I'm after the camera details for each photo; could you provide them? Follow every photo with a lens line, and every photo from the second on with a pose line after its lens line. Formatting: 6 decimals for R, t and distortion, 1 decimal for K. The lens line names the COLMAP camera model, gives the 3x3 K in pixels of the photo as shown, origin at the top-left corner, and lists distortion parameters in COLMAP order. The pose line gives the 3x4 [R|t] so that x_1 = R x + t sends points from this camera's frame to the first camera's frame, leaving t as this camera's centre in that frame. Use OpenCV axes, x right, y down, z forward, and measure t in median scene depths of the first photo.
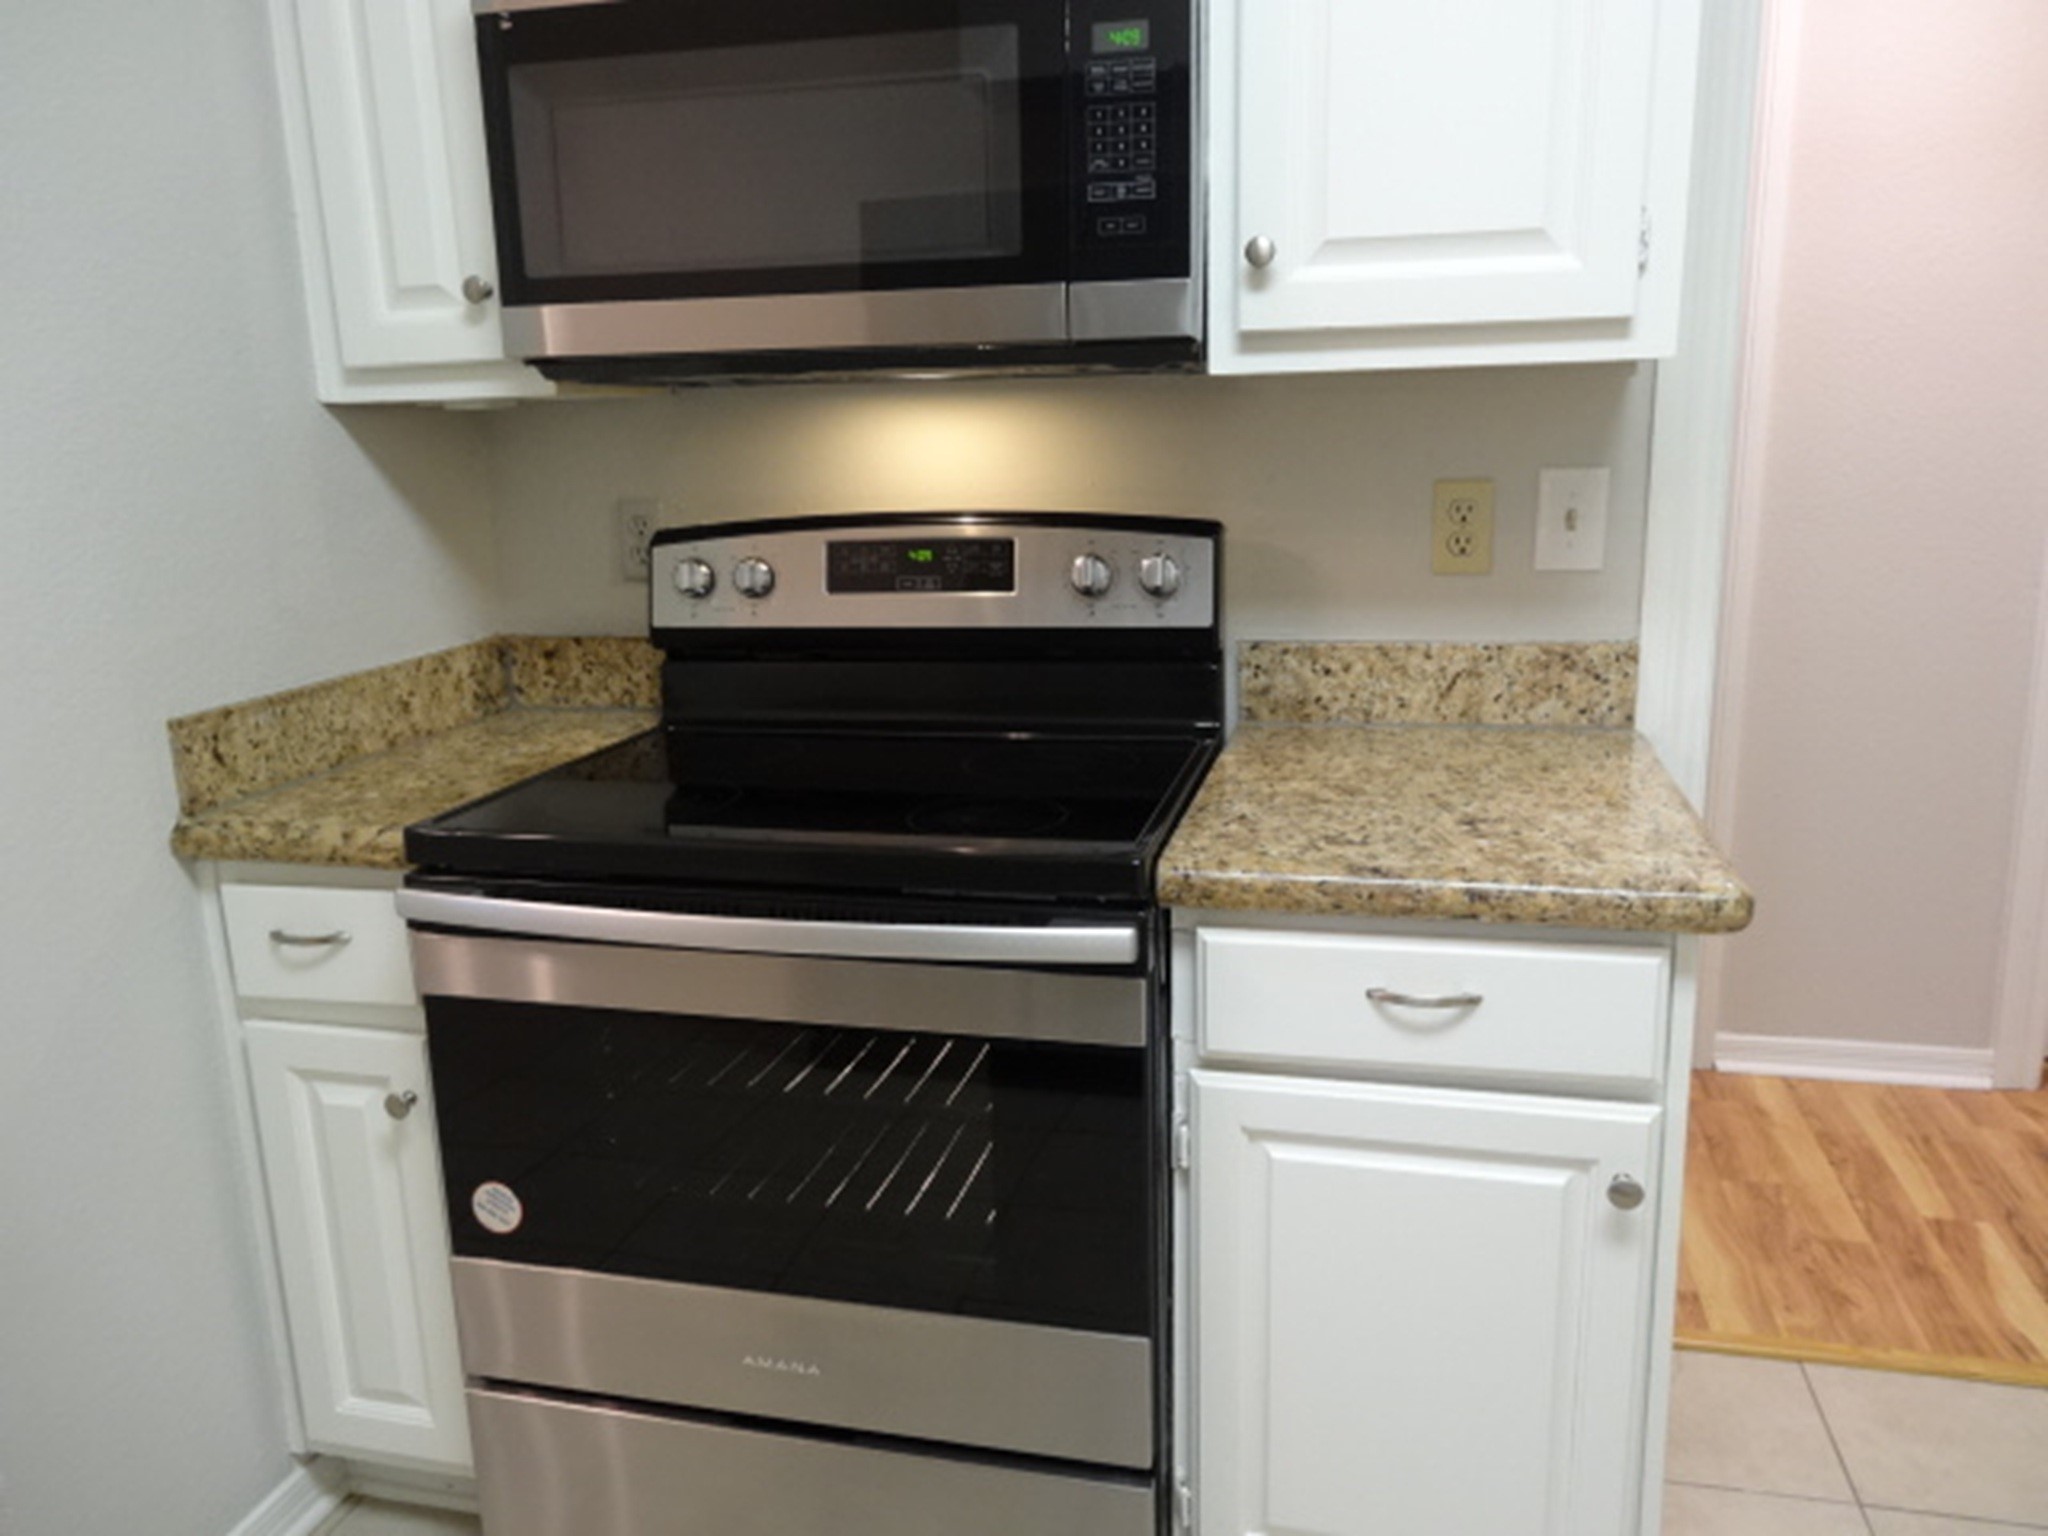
lens RADIAL K [[1485.1, 0, 1024.0], [0, 1485.1, 768.0], [0, 0, 1]] dist [-0.000309, 0.005573]
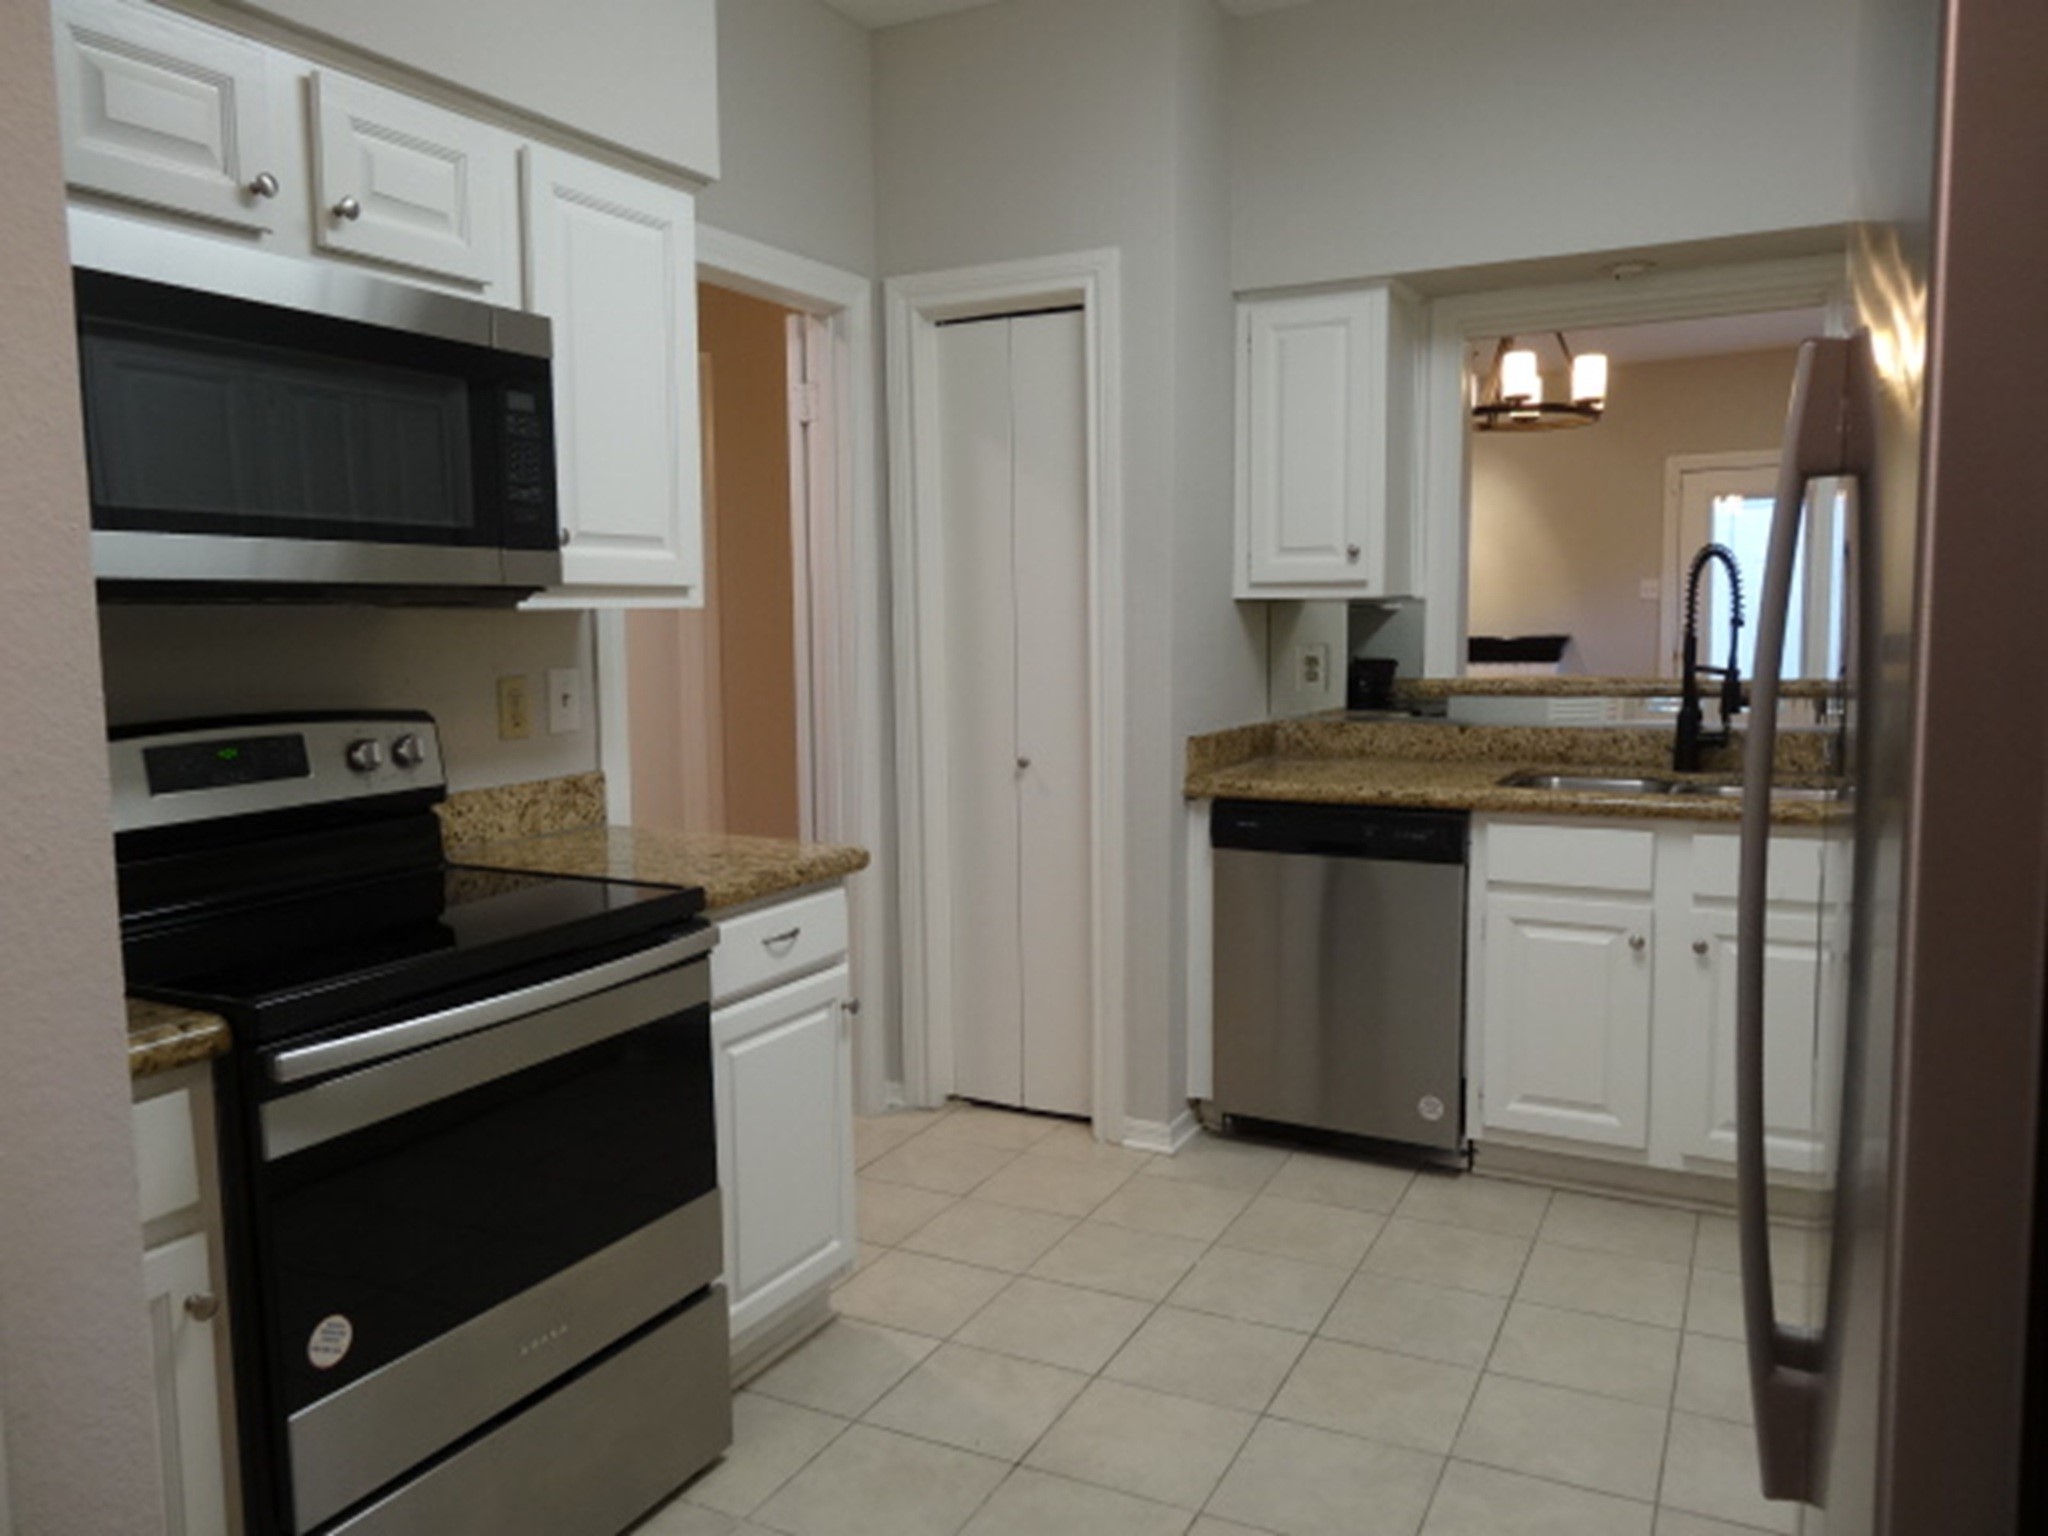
lens RADIAL K [[1485.1, 0, 1024.0], [0, 1485.1, 768.0], [0, 0, 1]] dist [-0.000309, 0.005573]
pose [[0.245780, -0.080760, 0.965956, -1.151952], [0.224967, 0.974066, 0.024196, -0.023434], [-0.942858, 0.211361, 0.257574, 0.138862]]
